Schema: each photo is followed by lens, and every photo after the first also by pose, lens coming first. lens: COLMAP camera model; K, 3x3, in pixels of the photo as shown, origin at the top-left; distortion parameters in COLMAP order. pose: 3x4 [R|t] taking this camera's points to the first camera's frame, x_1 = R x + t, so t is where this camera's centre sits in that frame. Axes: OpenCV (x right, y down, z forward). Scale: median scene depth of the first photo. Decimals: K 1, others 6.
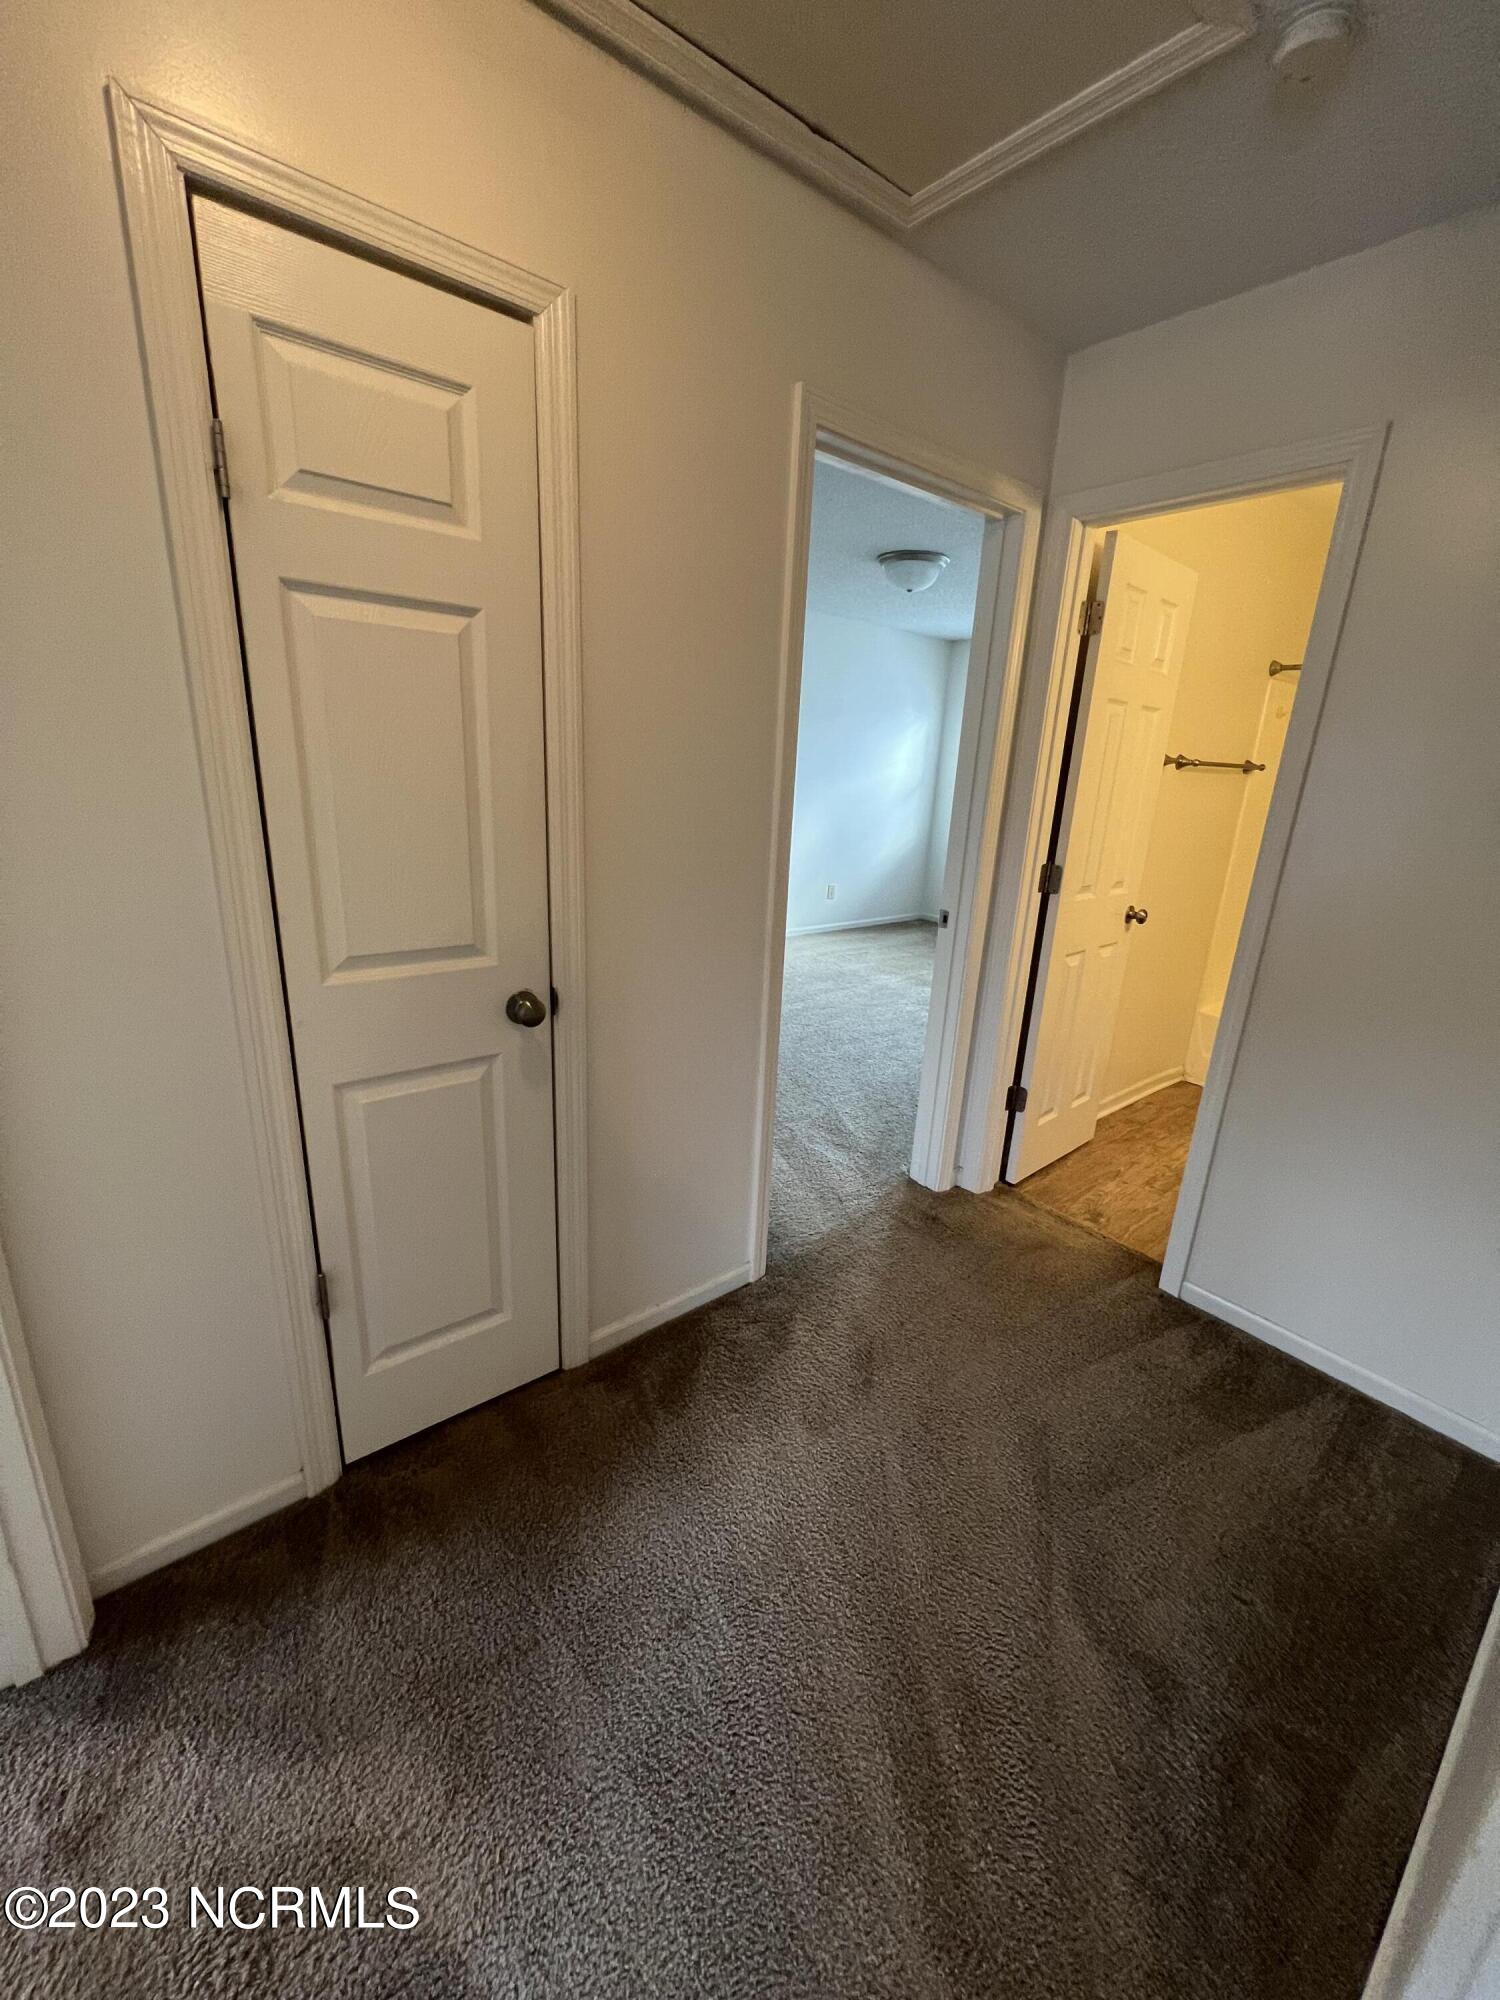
lens RADIAL K [[808.1, 0, 753.5], [0, 808.1, 1007.1], [0, 0, 1]] dist [0.000760, 0.000259]
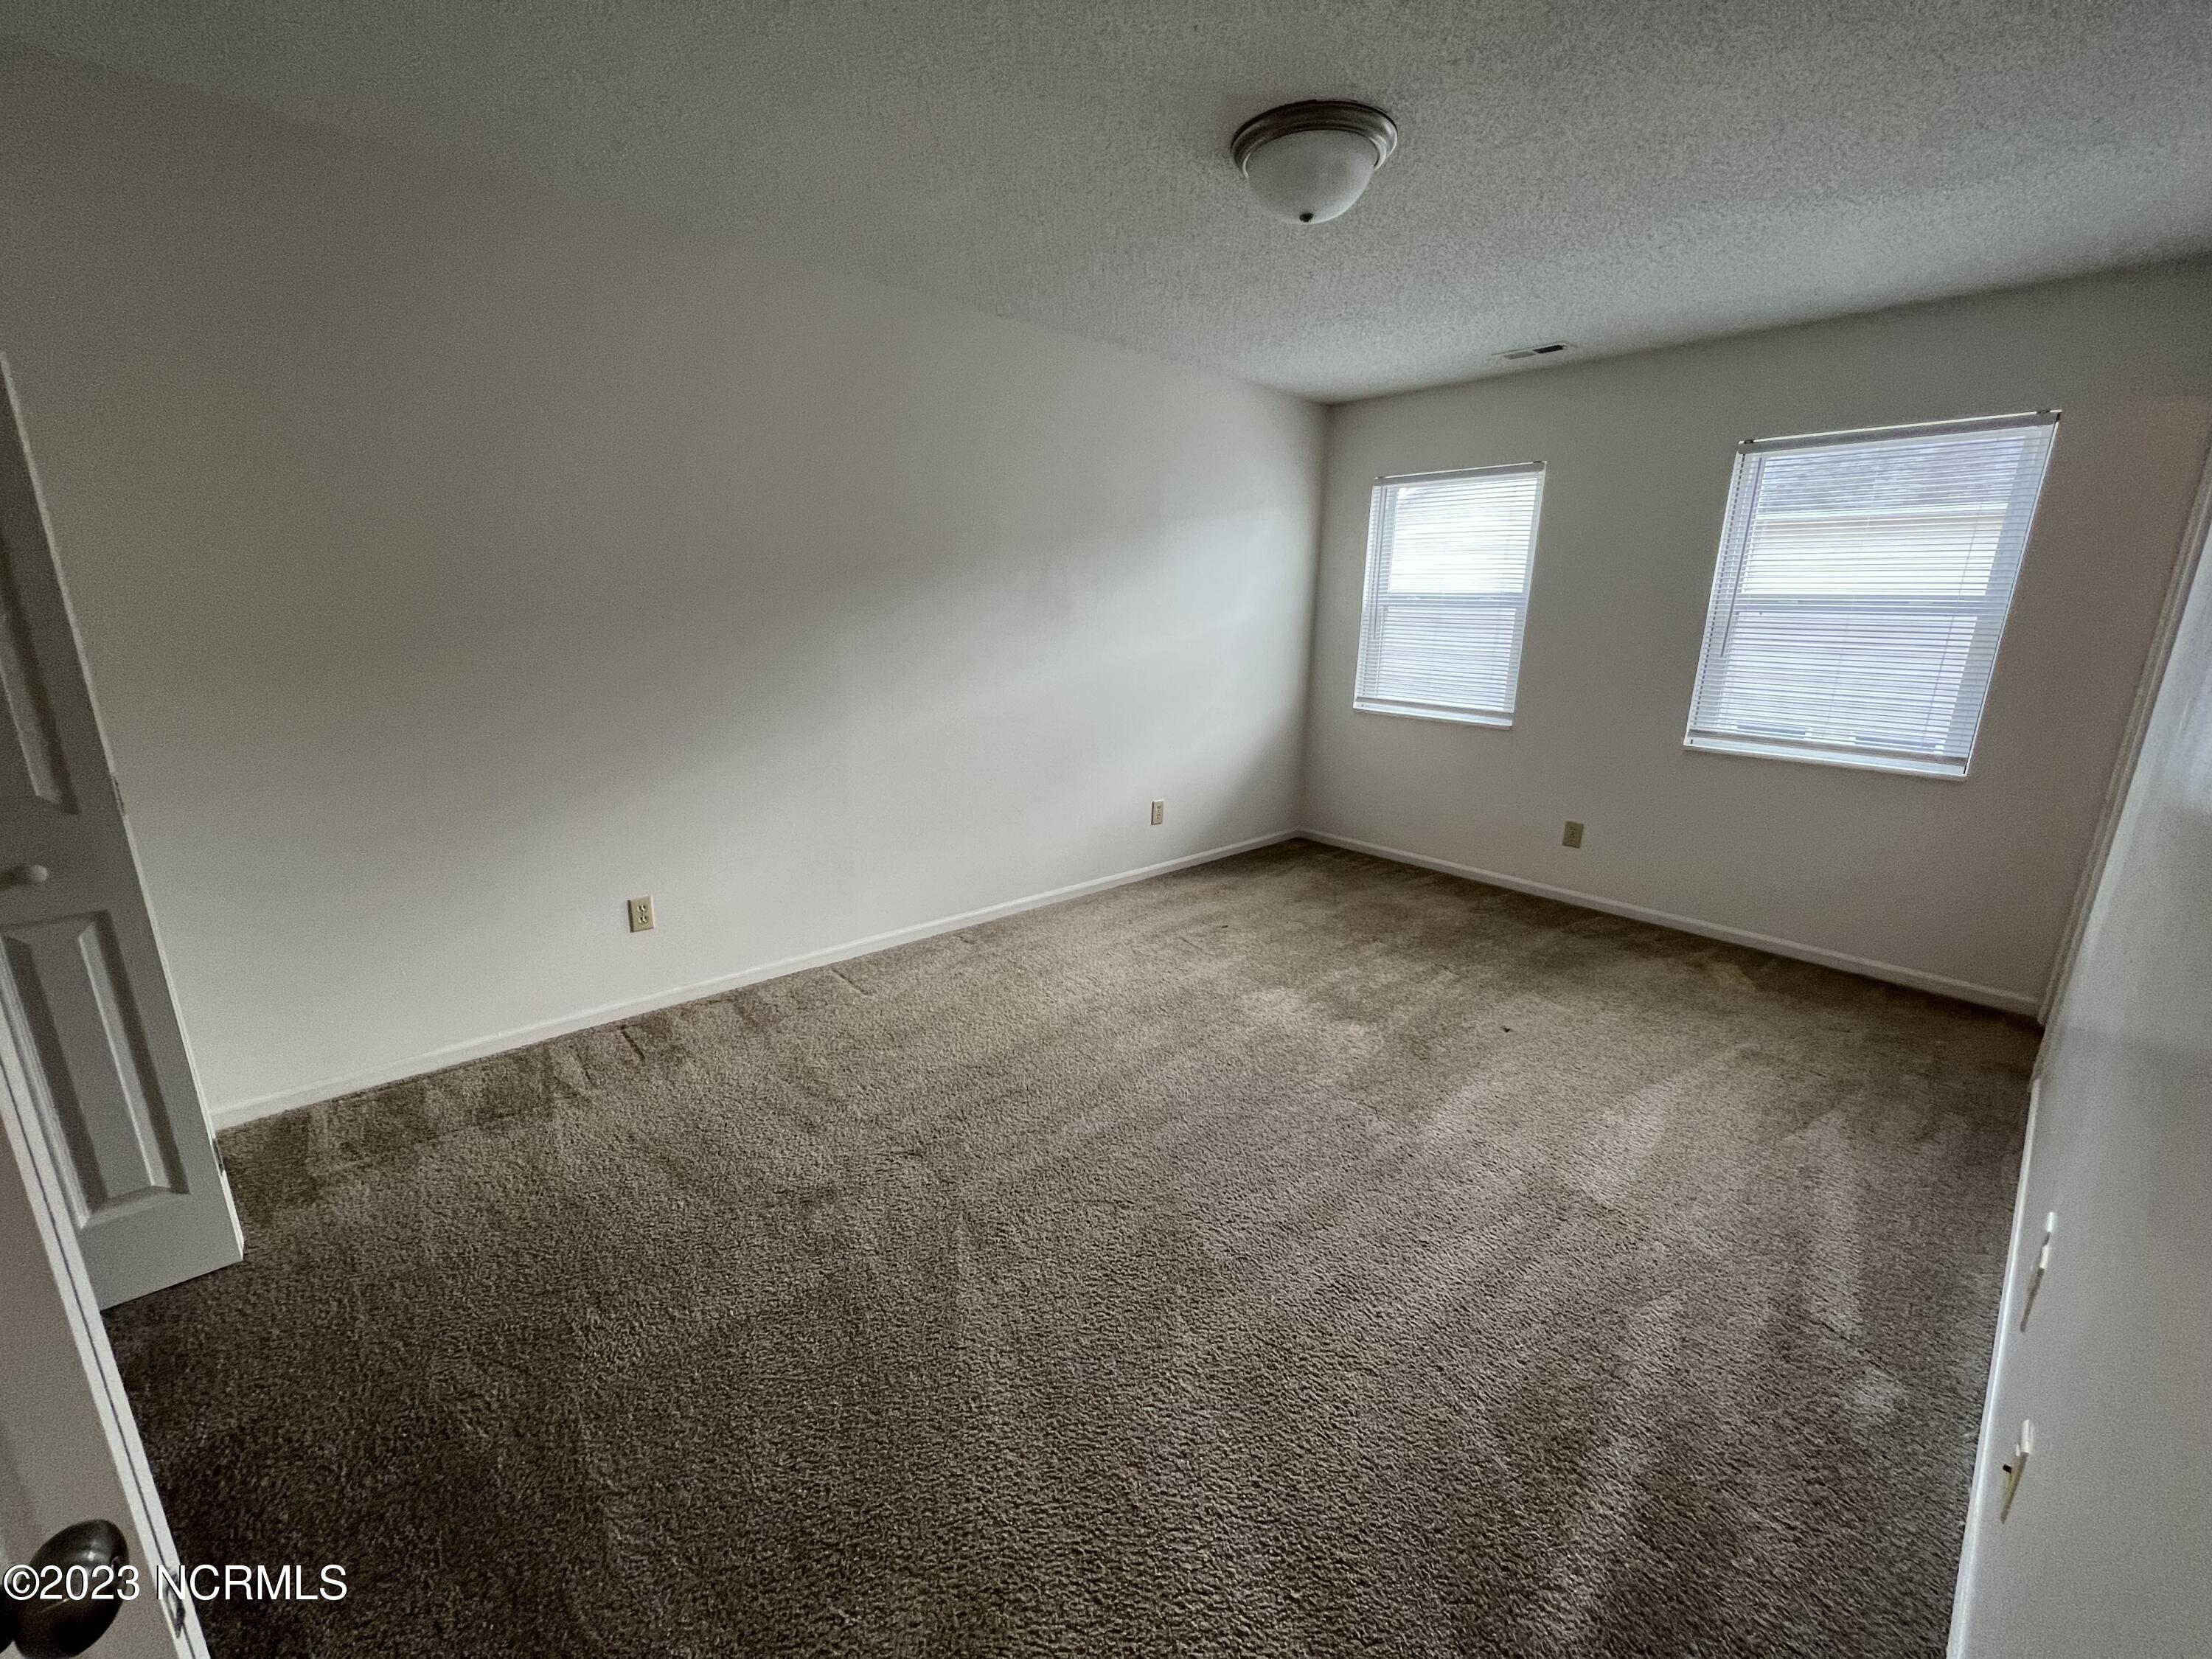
lens RADIAL K [[893.8, 0, 1102.7], [0, 893.8, 828.4], [0, 0, 1]] dist [0.000760, 0.000259]
pose [[0.998300, -0.047126, 0.034290, 0.040691], [0.048580, 0.997898, -0.042881, -0.134724], [-0.032197, 0.044474, 0.998492, 0.429583]]
